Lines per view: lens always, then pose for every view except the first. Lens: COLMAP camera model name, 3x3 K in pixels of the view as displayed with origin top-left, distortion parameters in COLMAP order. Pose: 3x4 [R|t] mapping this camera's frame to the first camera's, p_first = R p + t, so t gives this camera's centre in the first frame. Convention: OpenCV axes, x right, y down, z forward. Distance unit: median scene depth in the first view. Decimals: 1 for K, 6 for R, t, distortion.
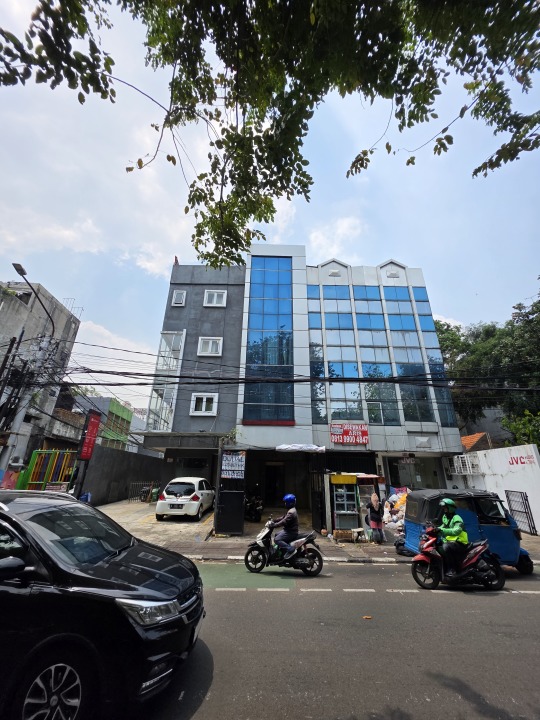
lens RADIAL K [[286.3, 0, 270.0], [0, 286.3, 360.0], [0, 0, 1]] dist [0.008672, 0.000158]
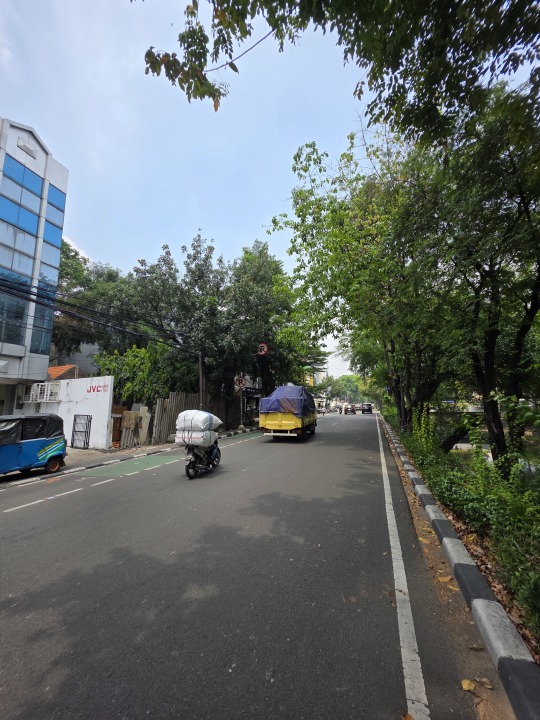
lens RADIAL K [[286.3, 0, 270.0], [0, 286.3, 360.0], [0, 0, 1]] dist [0.008672, 0.000158]
pose [[0.333527, 0.139837, 0.932312, 0.021810], [-0.327557, 0.944514, -0.024486, 0.032481], [-0.884006, -0.297218, 0.360826, 0.022818]]
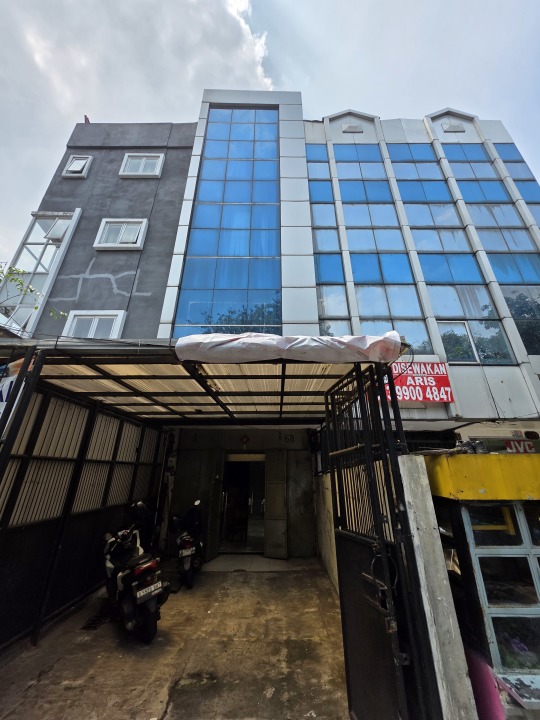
lens RADIAL K [[286.3, 0, 270.0], [0, 286.3, 360.0], [0, 0, 1]] dist [0.008672, 0.000158]
pose [[0.999803, -0.017614, -0.009100, 0.065299], [0.017207, 0.998927, -0.042987, 0.222077], [0.009847, 0.042822, 0.999034, 0.517776]]
